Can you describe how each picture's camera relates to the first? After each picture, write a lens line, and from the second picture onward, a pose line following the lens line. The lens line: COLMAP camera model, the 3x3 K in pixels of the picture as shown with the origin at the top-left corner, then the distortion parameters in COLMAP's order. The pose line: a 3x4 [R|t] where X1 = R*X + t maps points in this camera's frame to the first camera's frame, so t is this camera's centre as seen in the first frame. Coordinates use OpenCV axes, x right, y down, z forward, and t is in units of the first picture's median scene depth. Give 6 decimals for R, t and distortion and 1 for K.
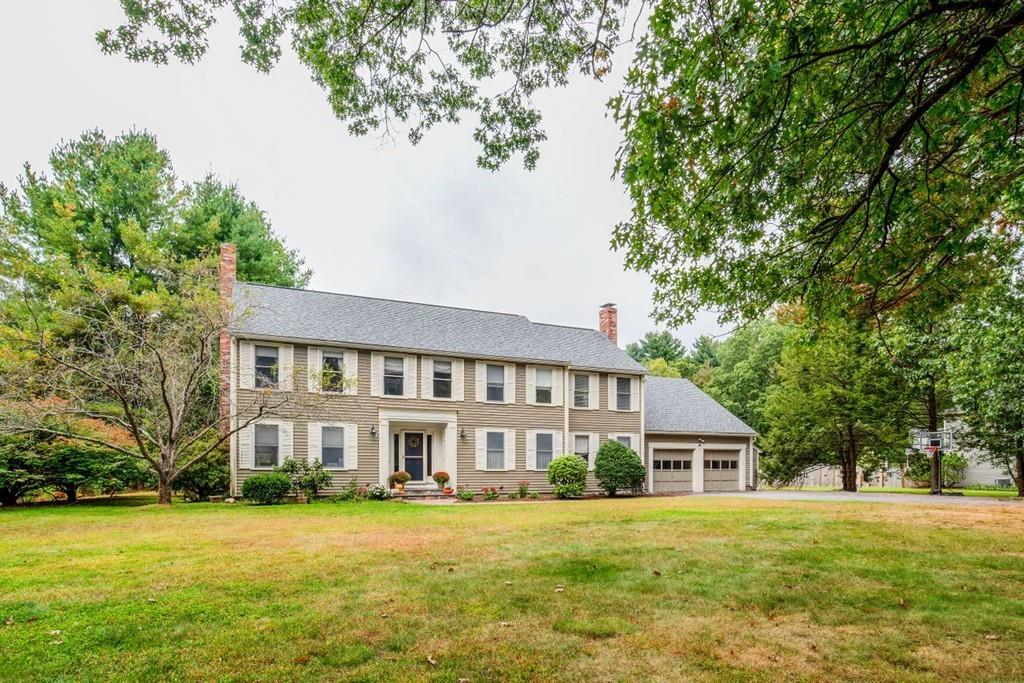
lens RADIAL K [[560.9, 0, 486.0], [0, 560.9, 342.2], [0, 0, 1]] dist [-0.026758, 0.000207]
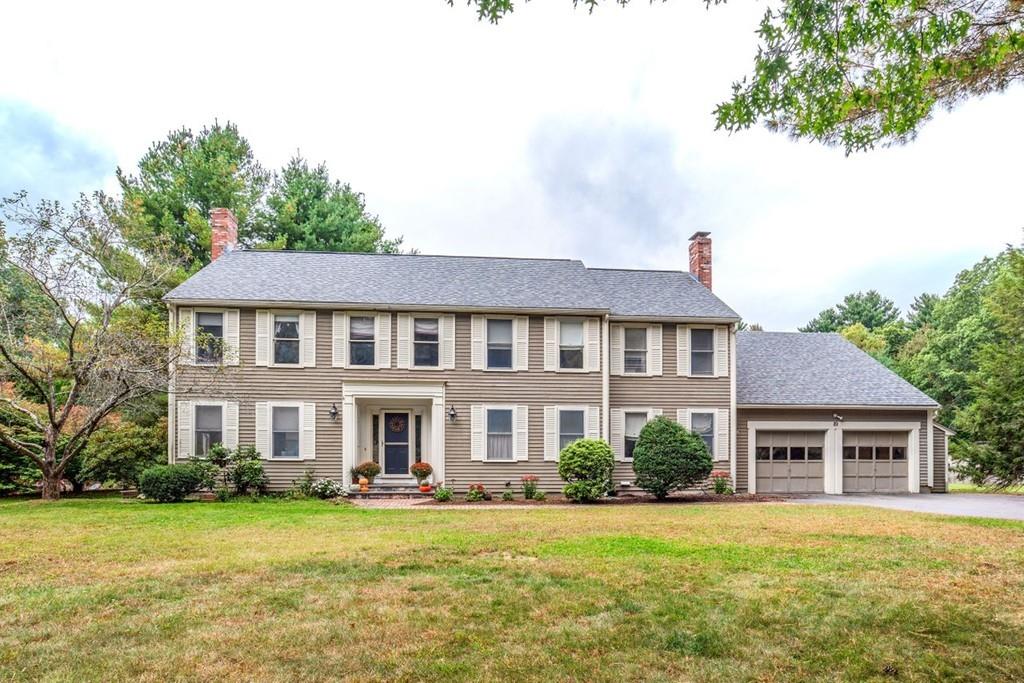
lens RADIAL K [[553.3, 0, 511.7], [0, 553.3, 362.3], [0, 0, 1]] dist [-0.019993, 0.000741]
pose [[0.952891, -0.049217, -0.299293, 0.250370], [0.065075, 0.996943, 0.043245, 0.066948], [0.296250, -0.060685, 0.953181, 0.310001]]
